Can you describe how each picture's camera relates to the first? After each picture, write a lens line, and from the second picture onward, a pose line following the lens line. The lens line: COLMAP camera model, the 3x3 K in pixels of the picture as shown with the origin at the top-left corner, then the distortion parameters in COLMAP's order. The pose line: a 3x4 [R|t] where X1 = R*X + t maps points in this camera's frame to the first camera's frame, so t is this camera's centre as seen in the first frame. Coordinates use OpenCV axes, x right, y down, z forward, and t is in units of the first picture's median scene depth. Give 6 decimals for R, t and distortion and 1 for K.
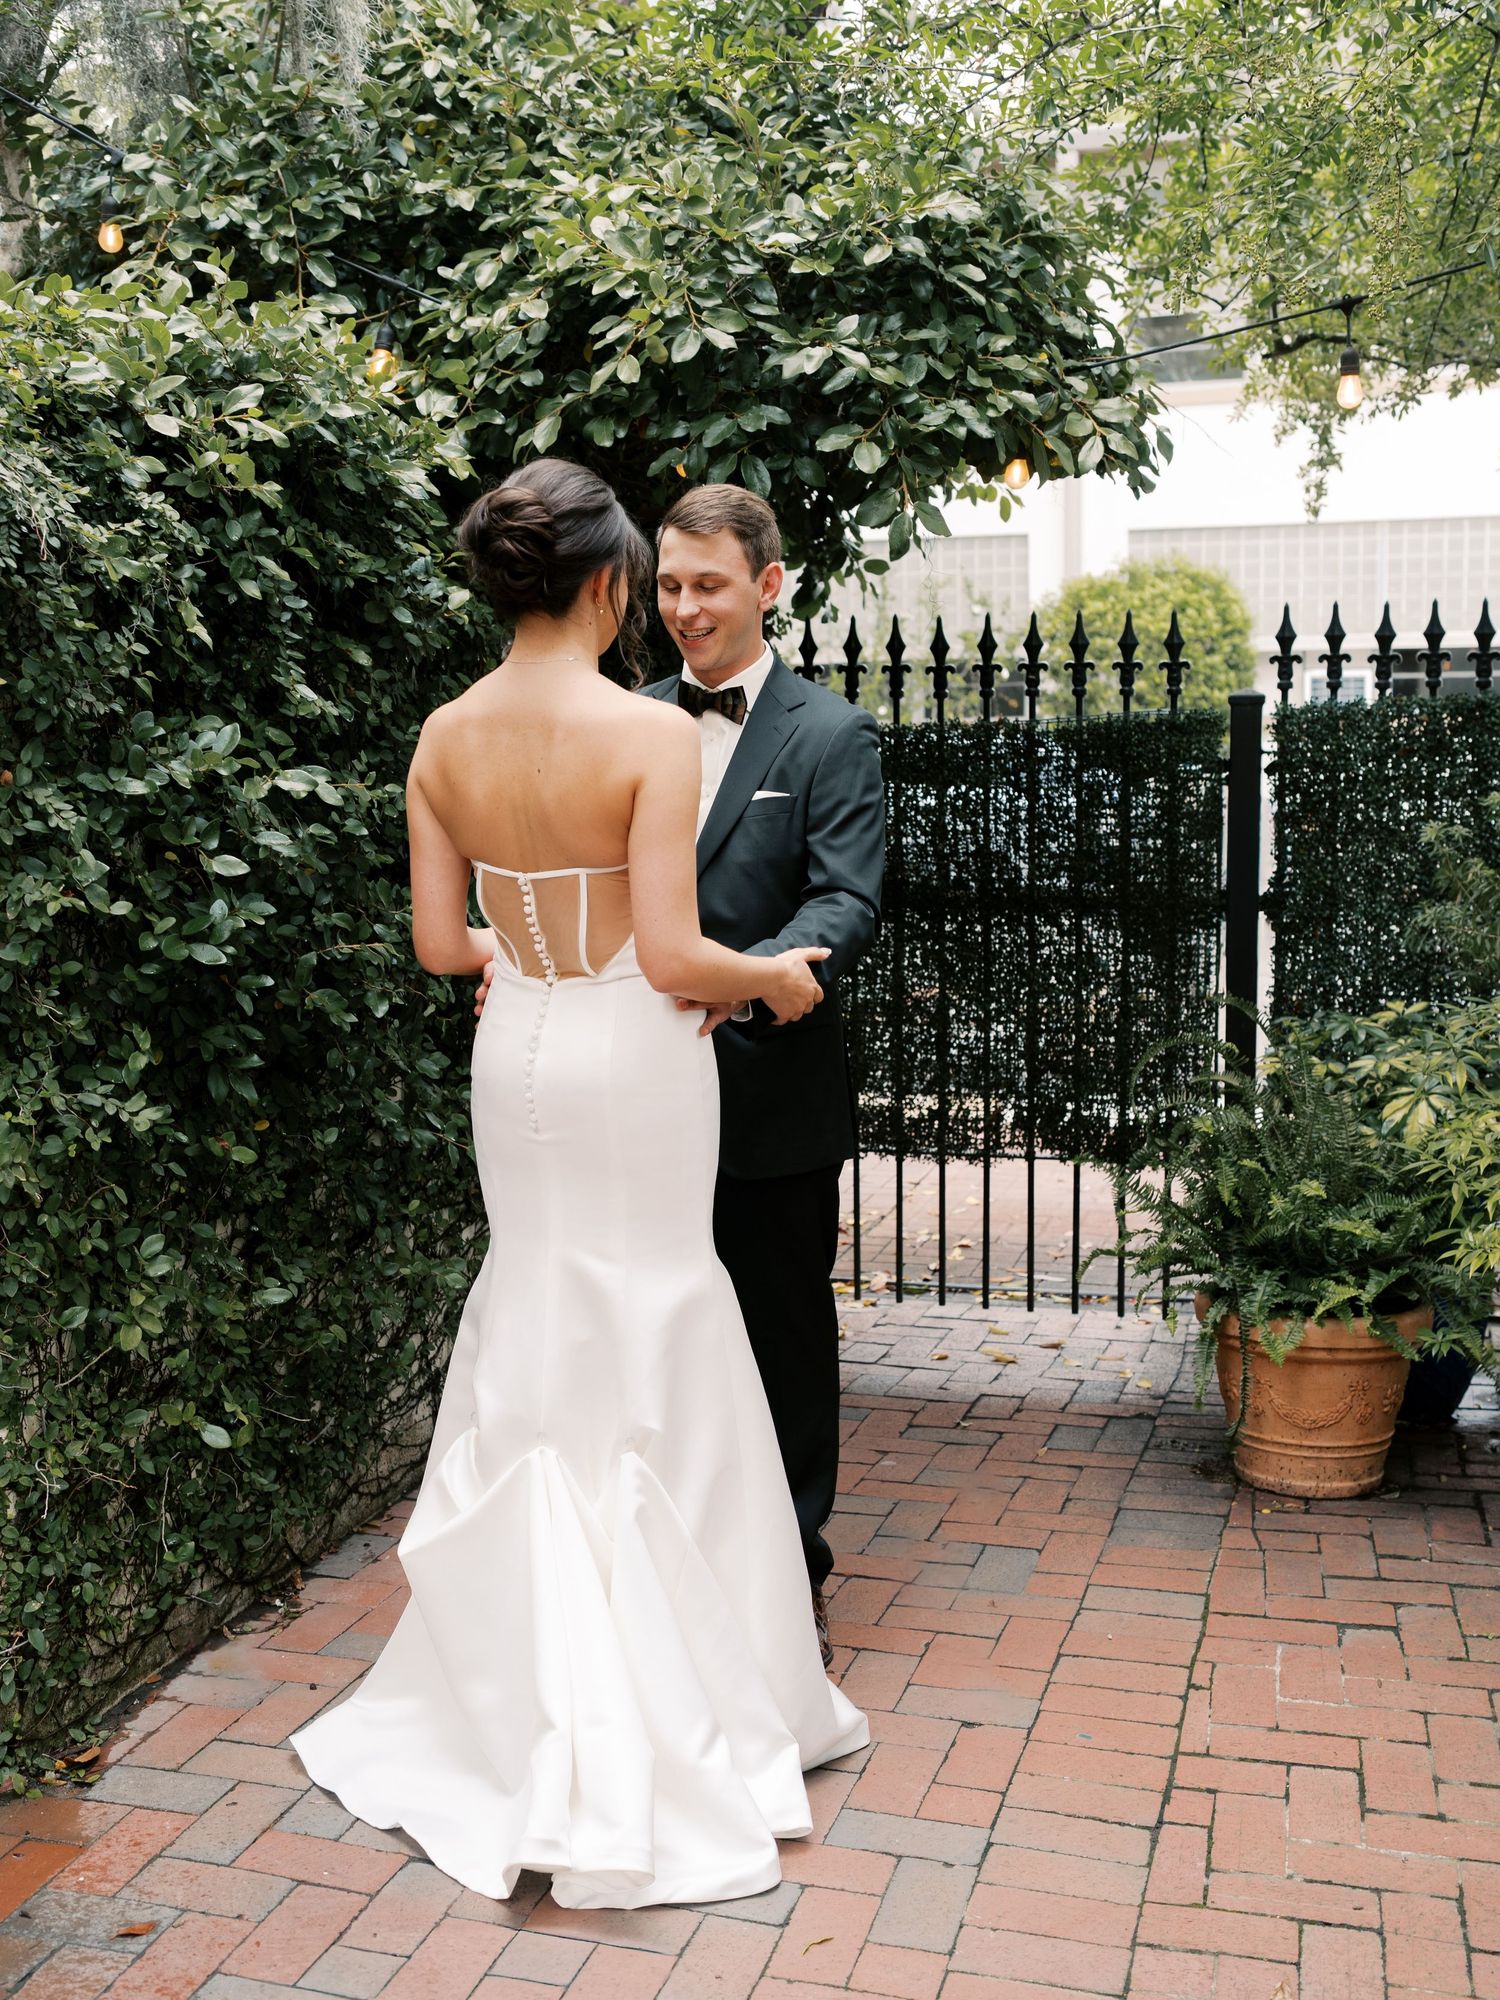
lens RADIAL K [[2046.8, 0, 752.2], [0, 2046.8, 940.4], [0, 0, 1]] dist [-0.029311, 0.121219]
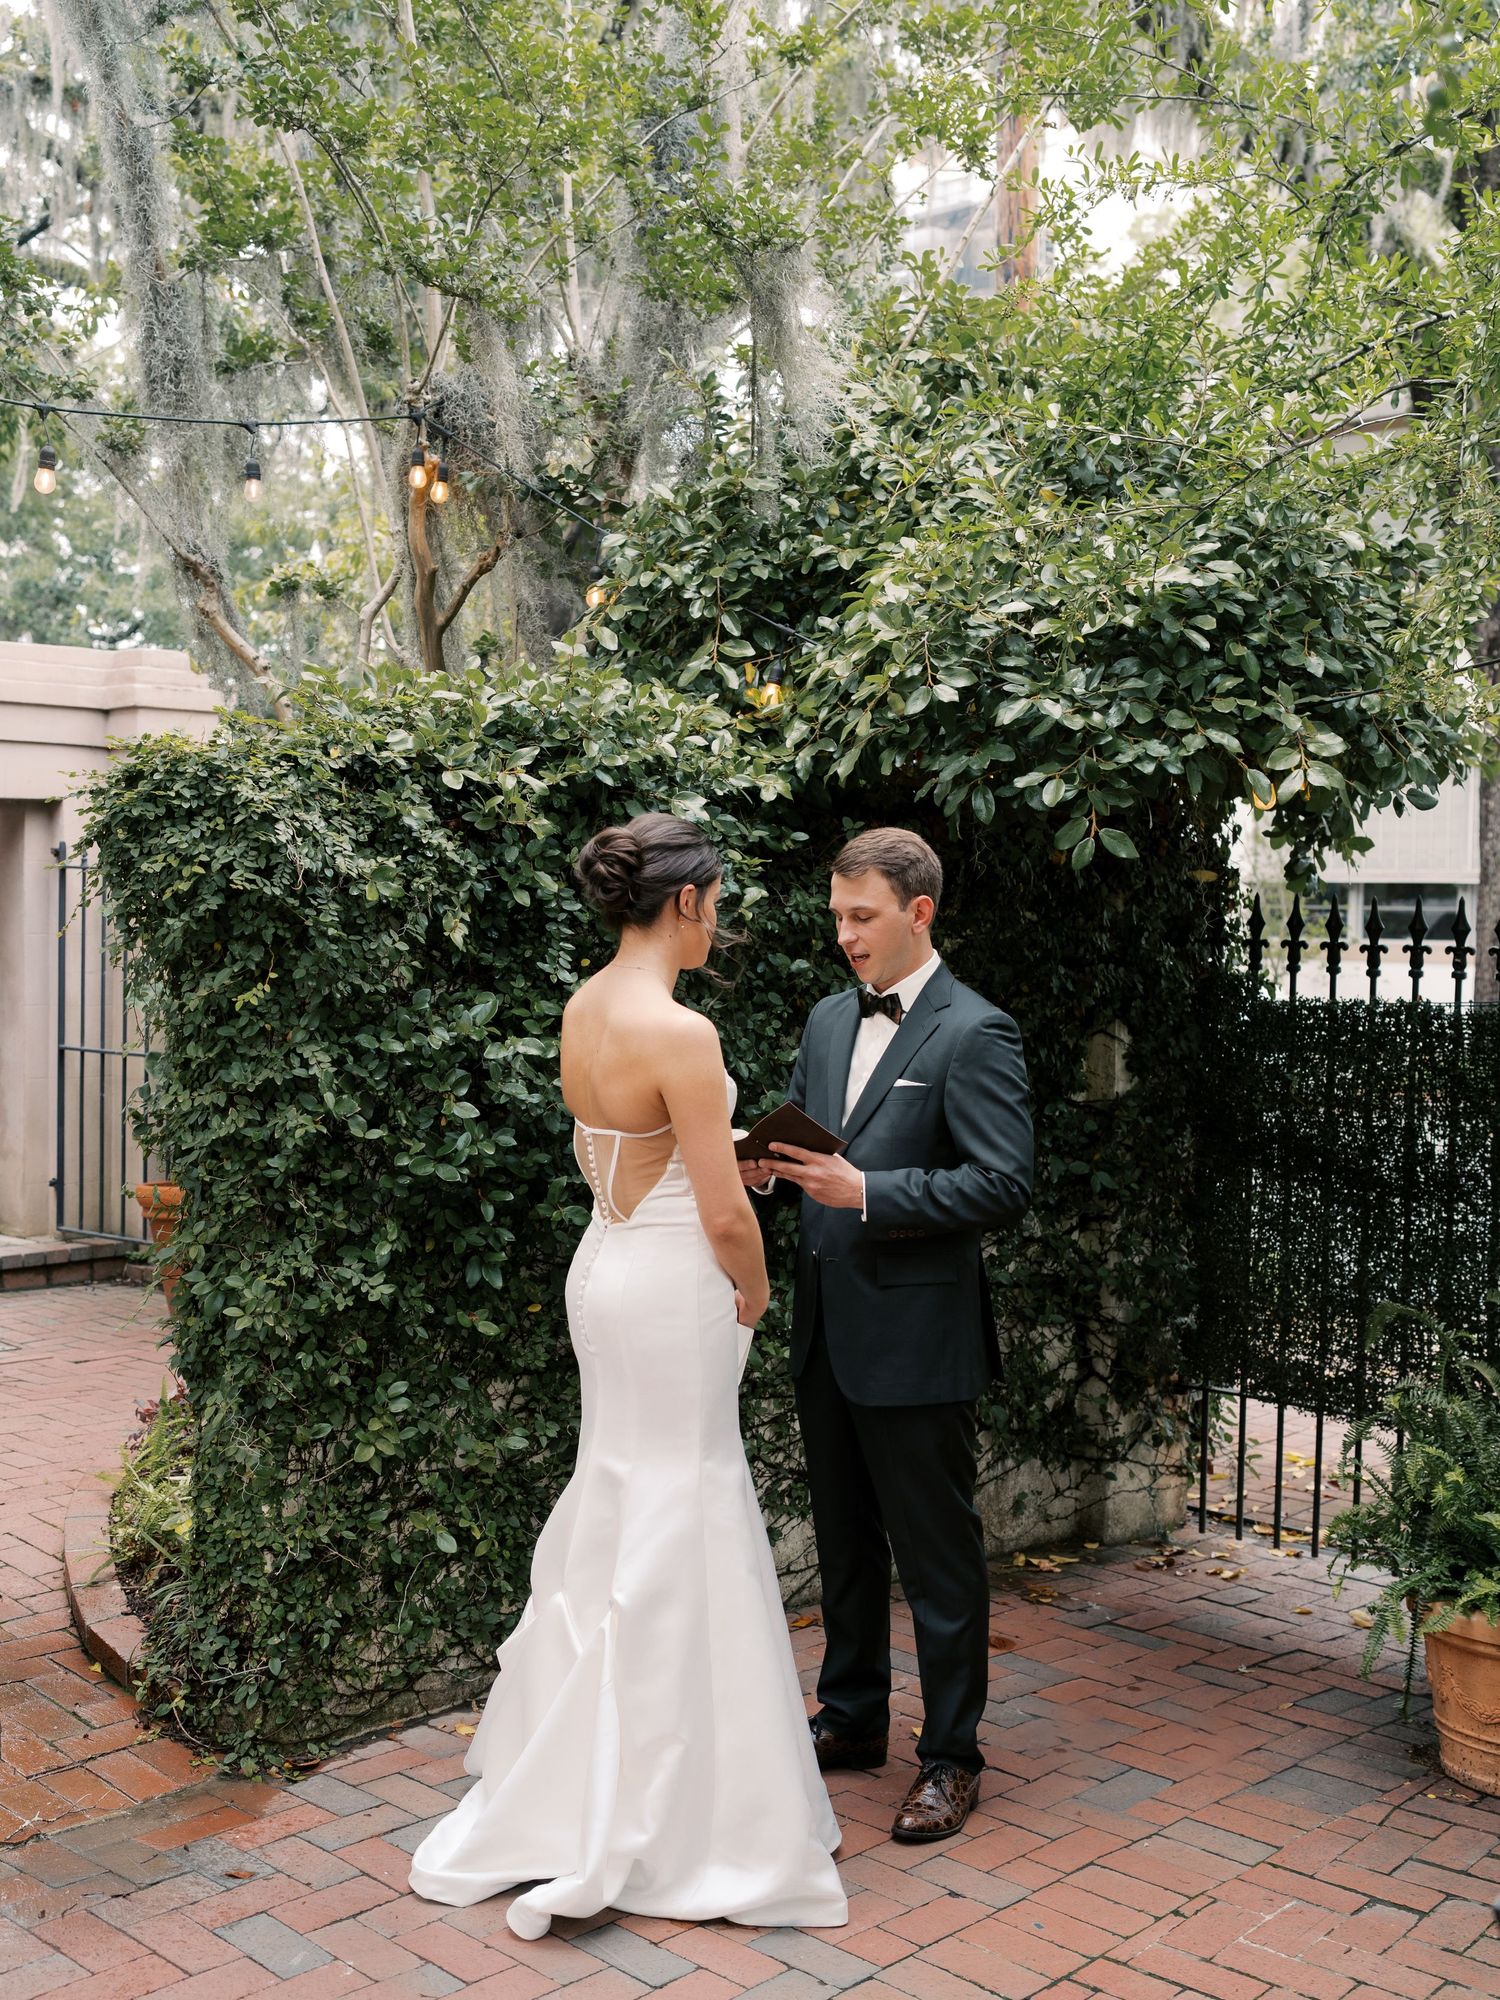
lens RADIAL K [[2007.8, 0, 750.0], [0, 2007.8, 1000.0], [0, 0, 1]] dist [-0.012934, 0.077994]
pose [[0.916057, 0.050830, -0.397814, 0.407968], [-0.079957, 0.995169, -0.056963, -0.044087], [0.392997, 0.083989, 0.915696, -0.123511]]
